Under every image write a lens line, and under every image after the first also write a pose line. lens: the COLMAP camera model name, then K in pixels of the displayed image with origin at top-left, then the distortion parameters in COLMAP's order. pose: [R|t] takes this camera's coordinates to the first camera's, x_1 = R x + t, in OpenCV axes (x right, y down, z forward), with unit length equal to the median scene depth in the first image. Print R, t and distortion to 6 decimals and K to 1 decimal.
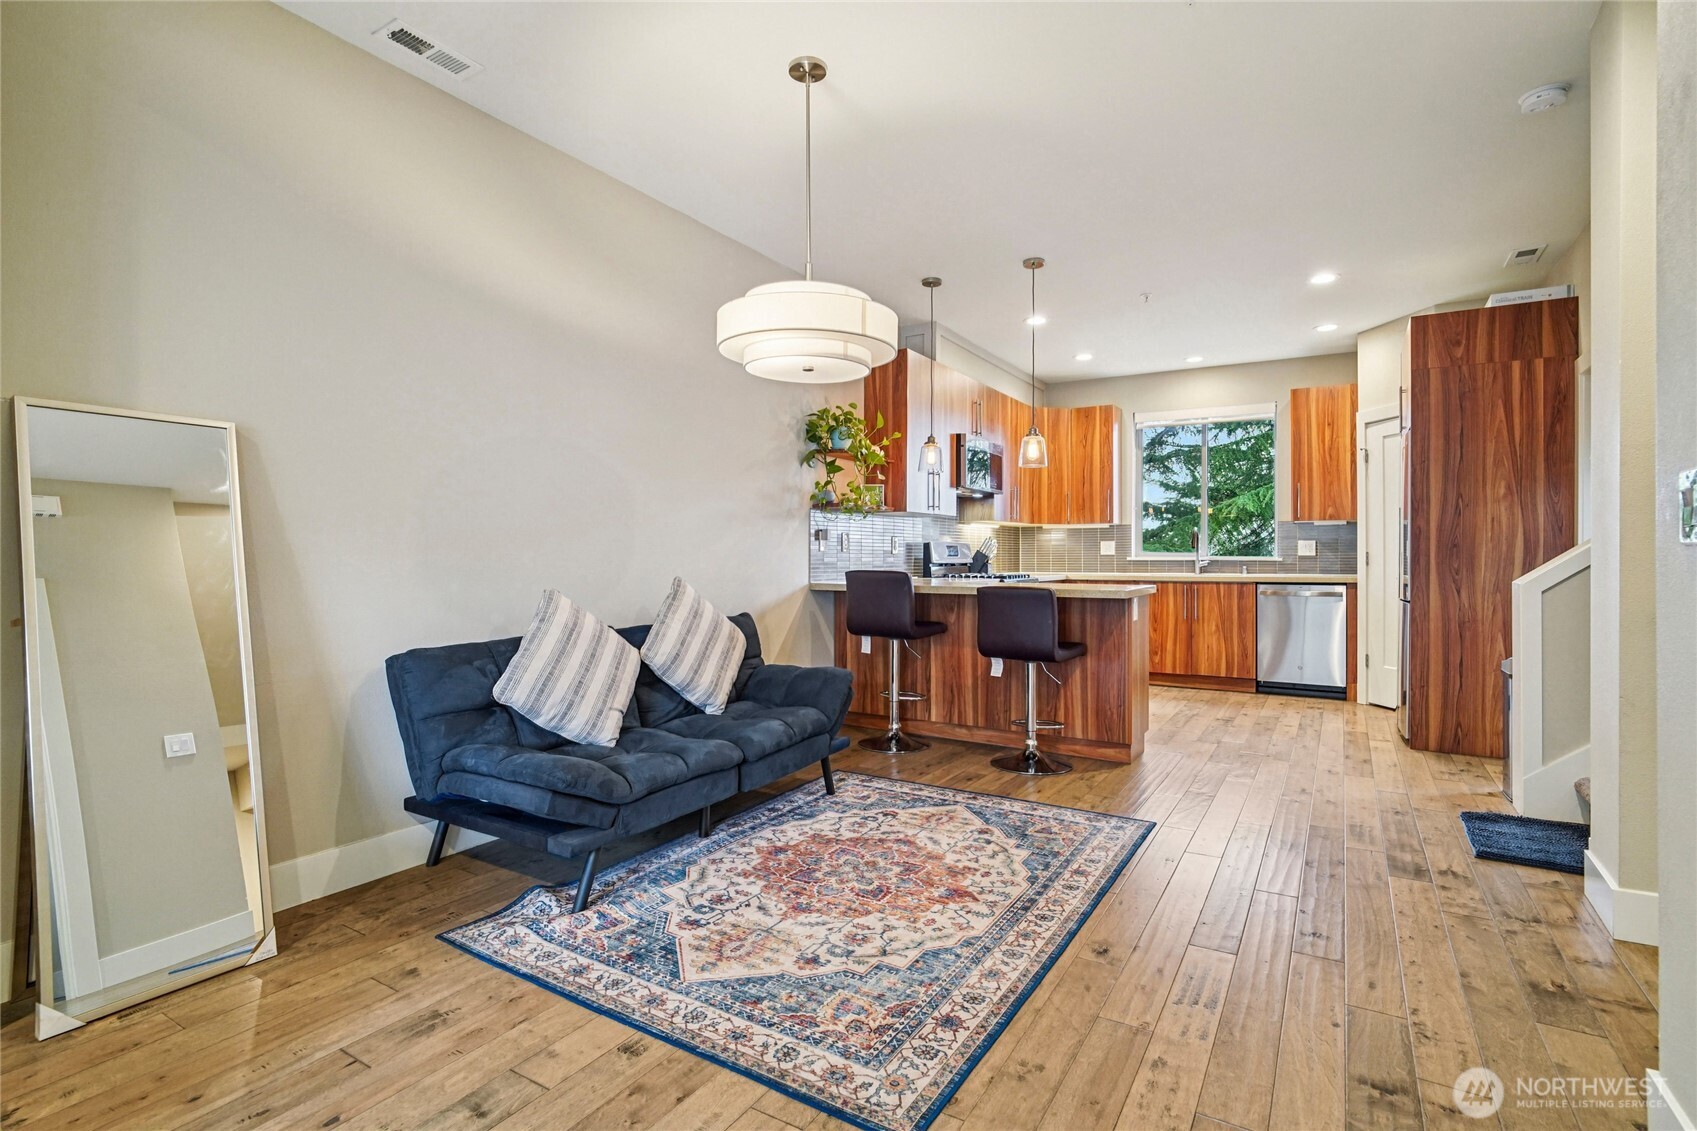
lens RADIAL K [[811.1, 0, 843.6], [0, 811.1, 554.9], [0, 0, 1]] dist [-0.016550, 0.005960]
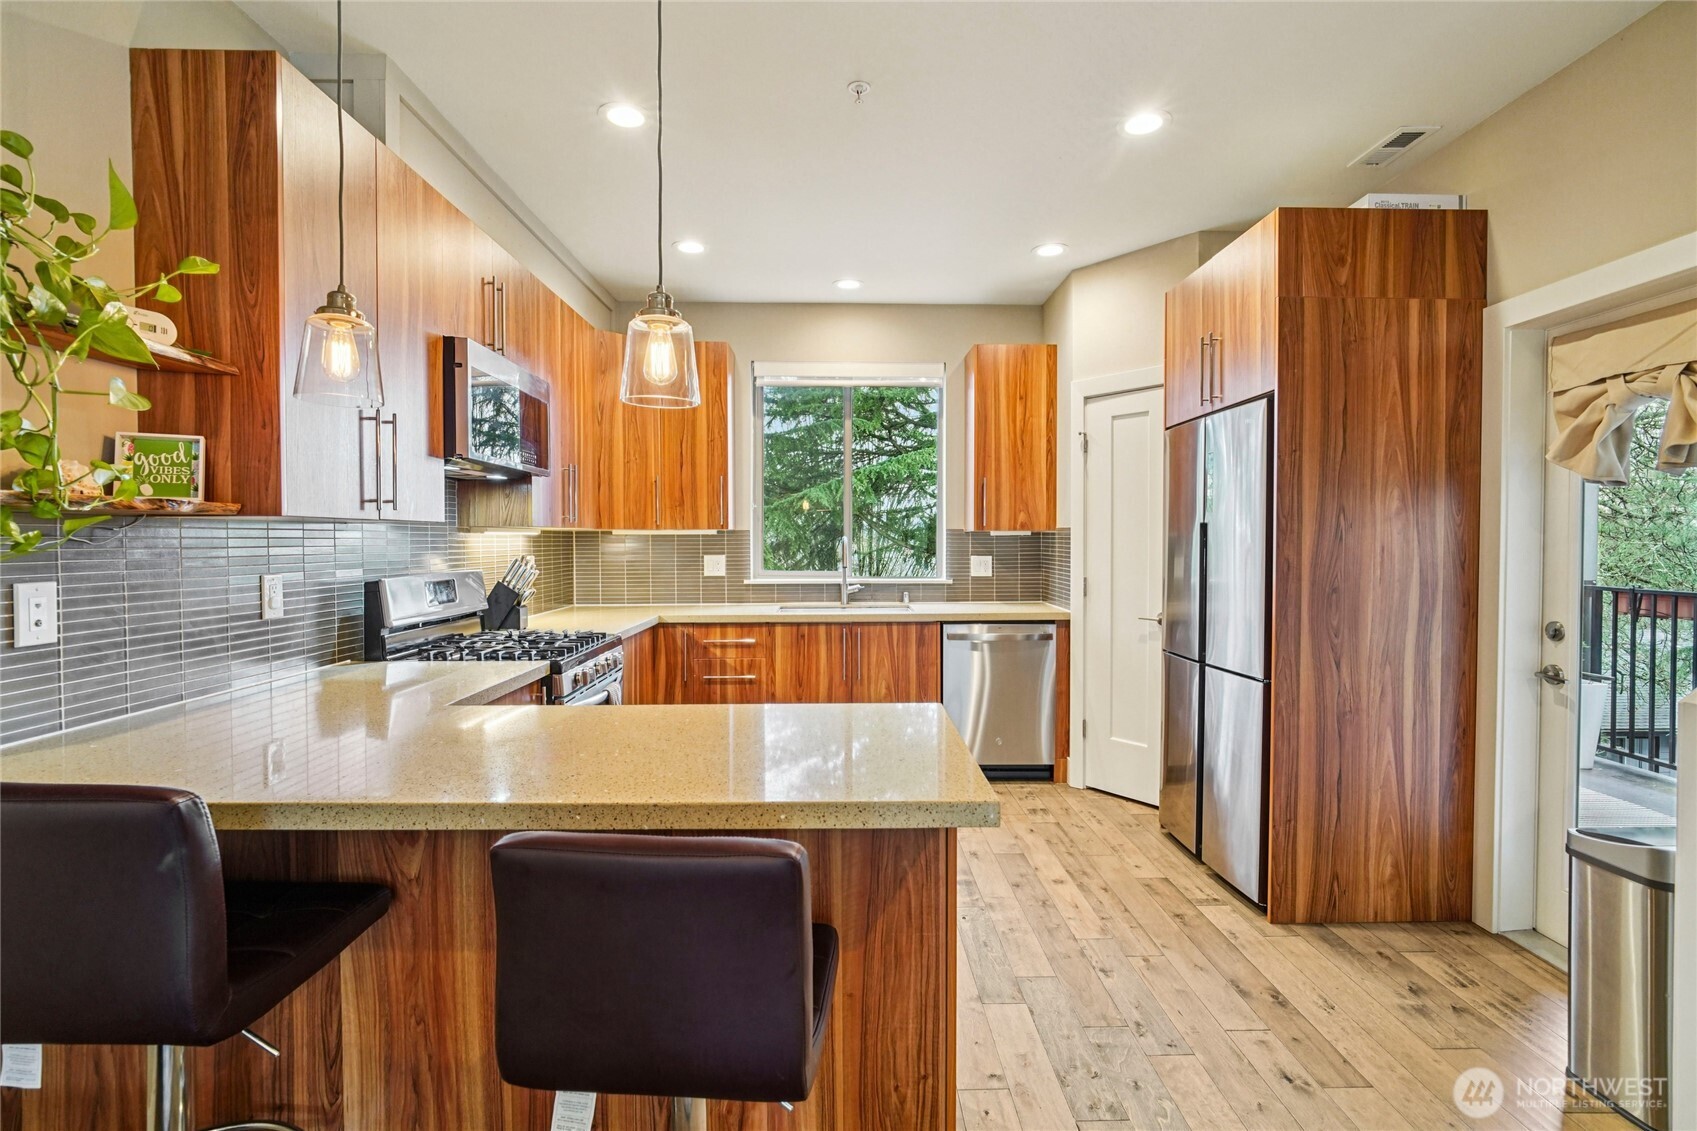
lens RADIAL K [[811.1, 0, 851.3], [0, 811.1, 556.1], [0, 0, 1]] dist [-0.016550, 0.005960]
pose [[0.841145, -0.012772, 0.540658, 0.119774], [0.001351, 0.999768, 0.021516, -0.053270], [-0.540807, -0.017368, 0.840967, 0.703837]]
